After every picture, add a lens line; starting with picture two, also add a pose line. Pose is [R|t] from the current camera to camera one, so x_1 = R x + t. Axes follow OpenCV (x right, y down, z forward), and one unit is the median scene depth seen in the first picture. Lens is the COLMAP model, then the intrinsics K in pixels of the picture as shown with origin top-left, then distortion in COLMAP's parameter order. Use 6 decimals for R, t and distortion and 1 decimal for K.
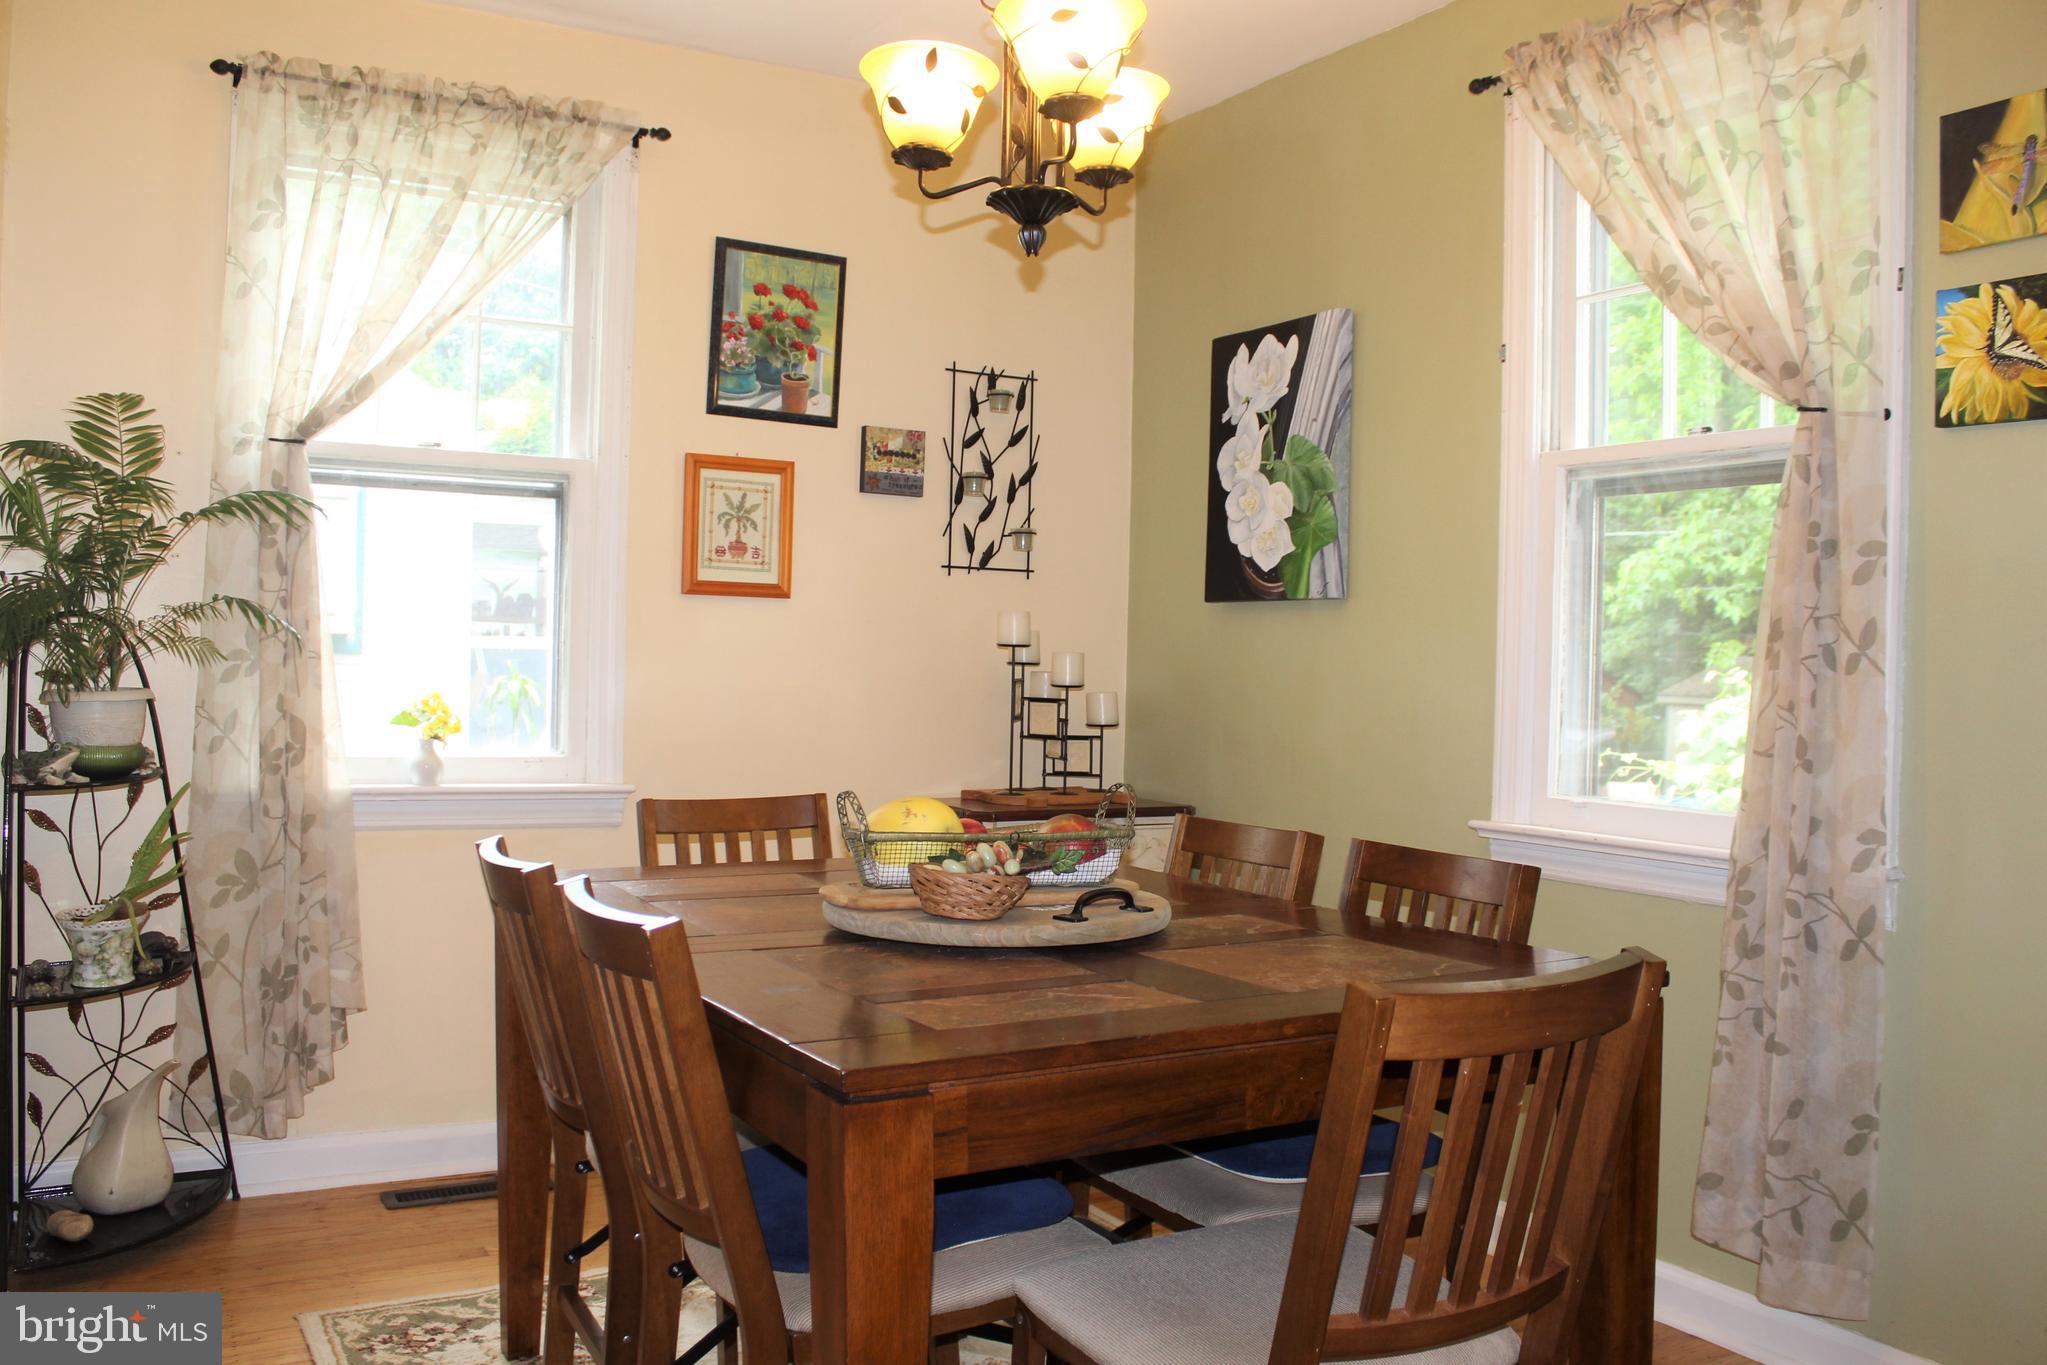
lens RADIAL K [[1769.3, 0, 1025.0], [0, 1769.3, 699.3], [0, 0, 1]] dist [-0.133452, 0.133819]
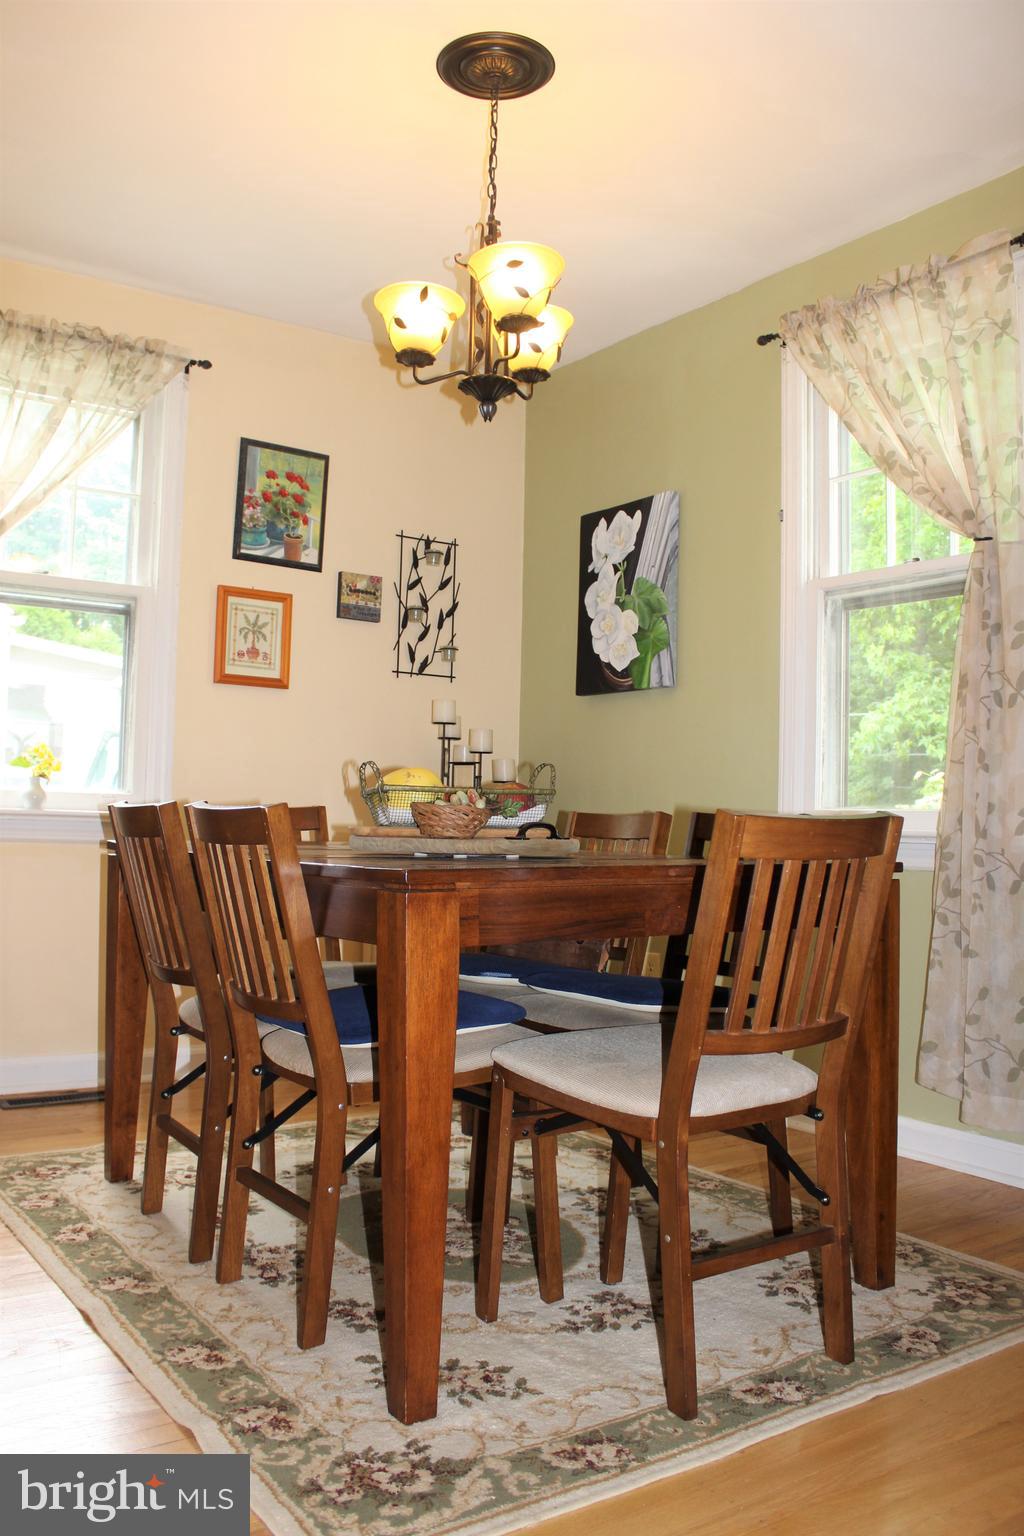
lens RADIAL K [[1327.6, 0, 513.5], [0, 1327.6, 756.1], [0, 0, 1]] dist [-0.133452, 0.133819]
pose [[0.996898, 0.004950, 0.078543, -0.048707], [-0.000059, 0.998067, -0.062145, 0.087888], [-0.078699, 0.061947, 0.994972, -0.104768]]
